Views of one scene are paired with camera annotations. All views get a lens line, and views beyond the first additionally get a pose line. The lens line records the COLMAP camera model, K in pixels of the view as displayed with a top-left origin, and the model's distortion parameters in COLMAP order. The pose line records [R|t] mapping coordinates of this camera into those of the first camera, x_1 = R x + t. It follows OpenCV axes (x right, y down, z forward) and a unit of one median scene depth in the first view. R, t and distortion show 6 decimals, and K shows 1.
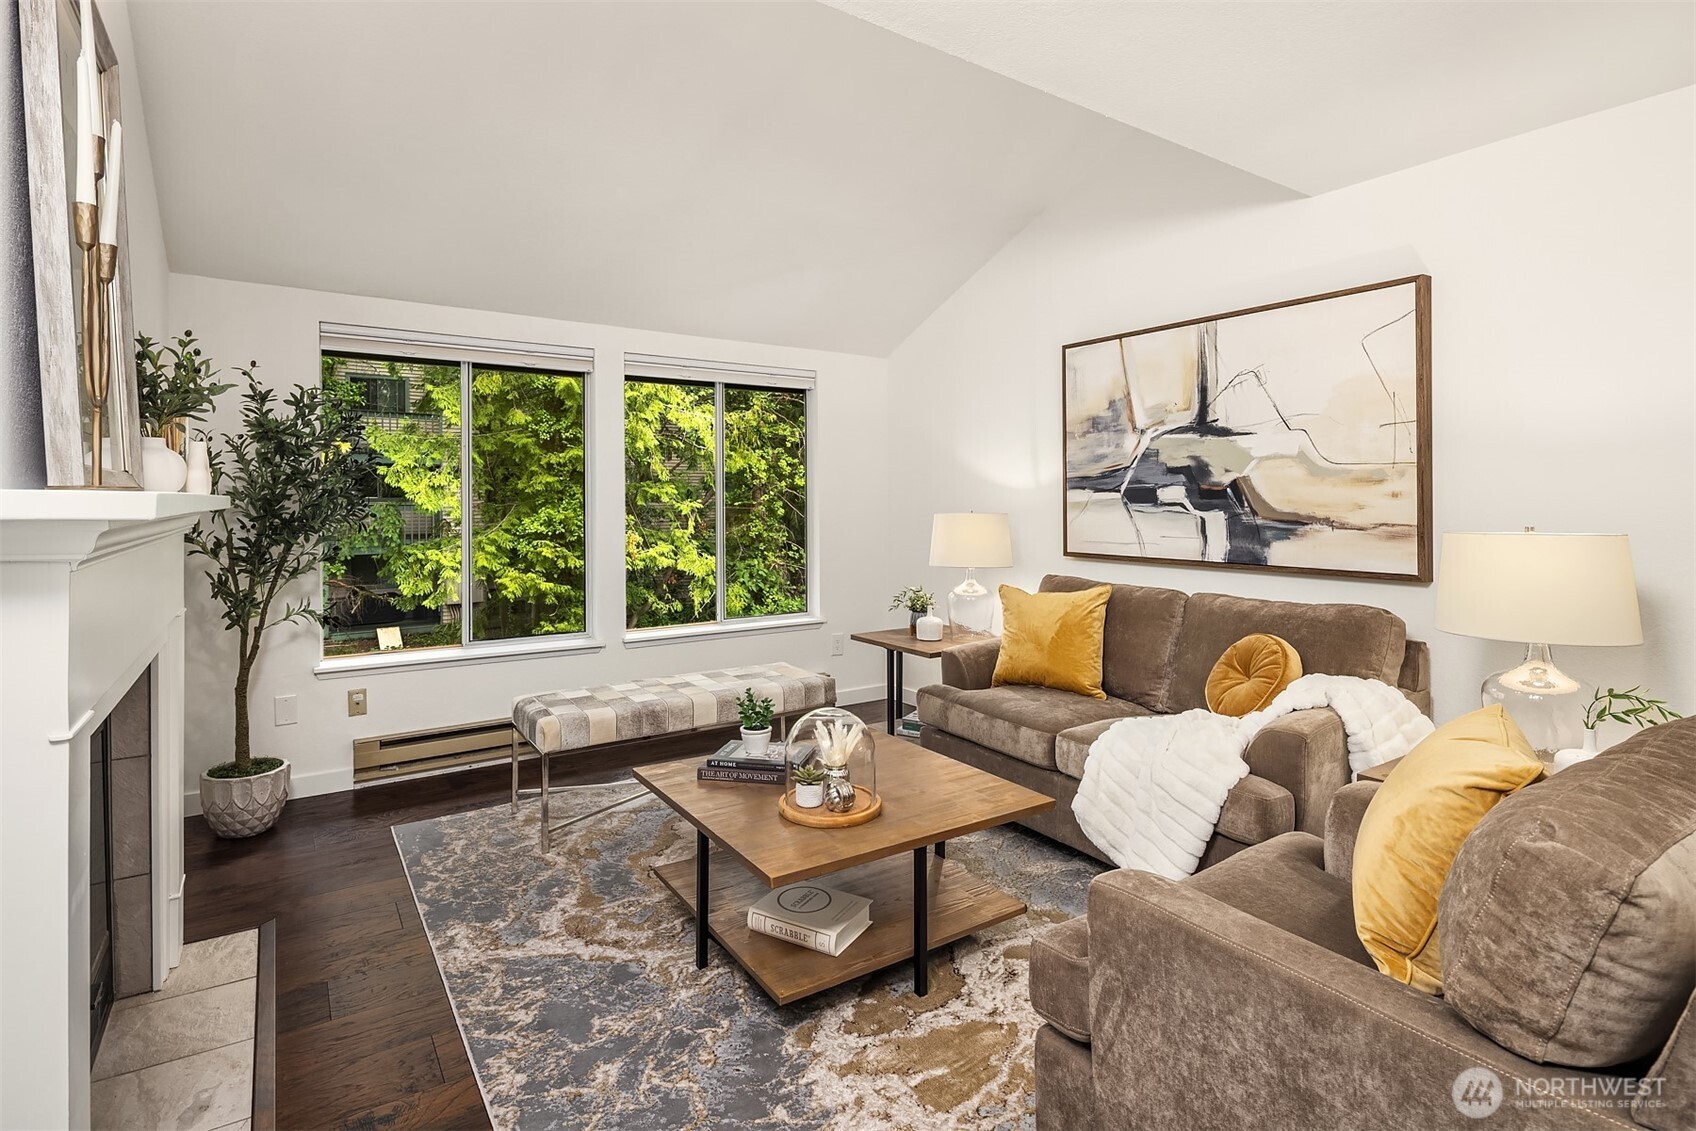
lens RADIAL K [[835.0, 0, 844.0], [0, 835.0, 502.4], [0, 0, 1]] dist [0.003925, -0.003638]
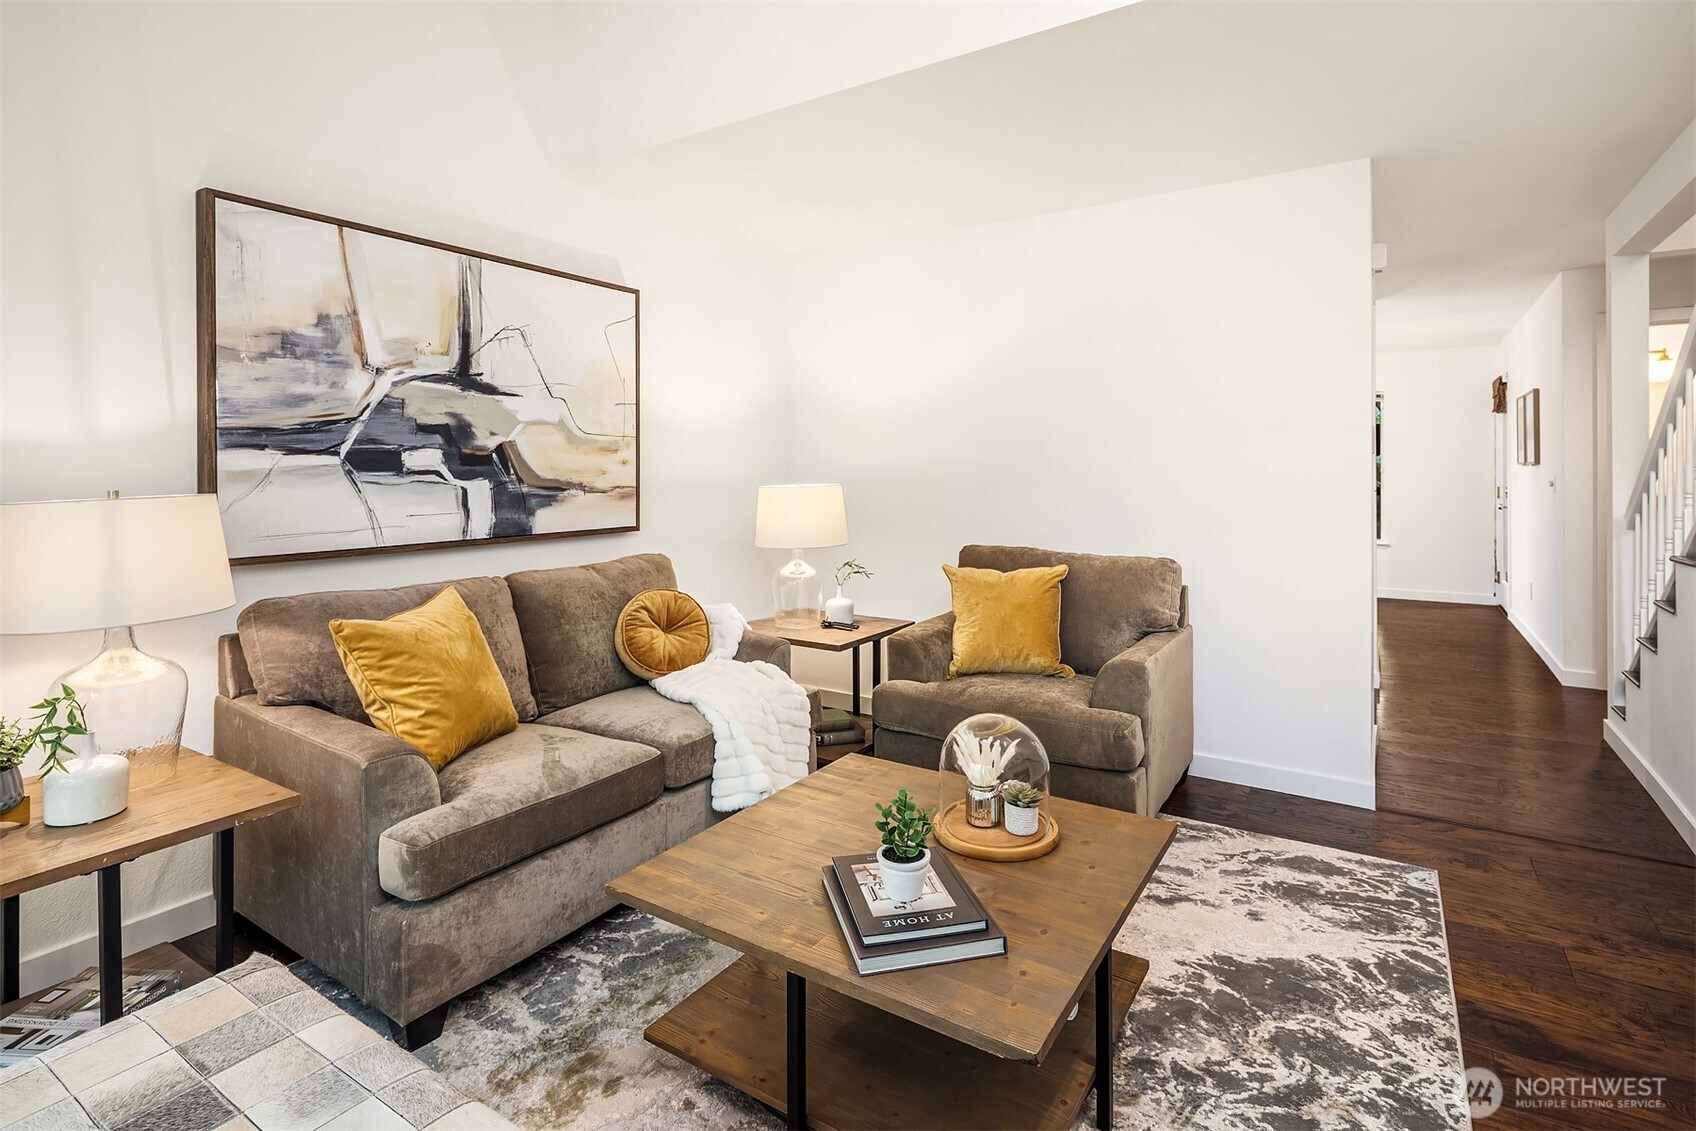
lens RADIAL K [[835.0, 0, 836.6], [0, 835.0, 471.9], [0, 0, 1]] dist [0.003925, -0.003638]
pose [[-0.390747, -0.003577, 0.920491, -0.484018], [0.005999, 0.999961, 0.006432, -0.000878], [-0.920478, 0.008035, -0.390711, 0.984018]]
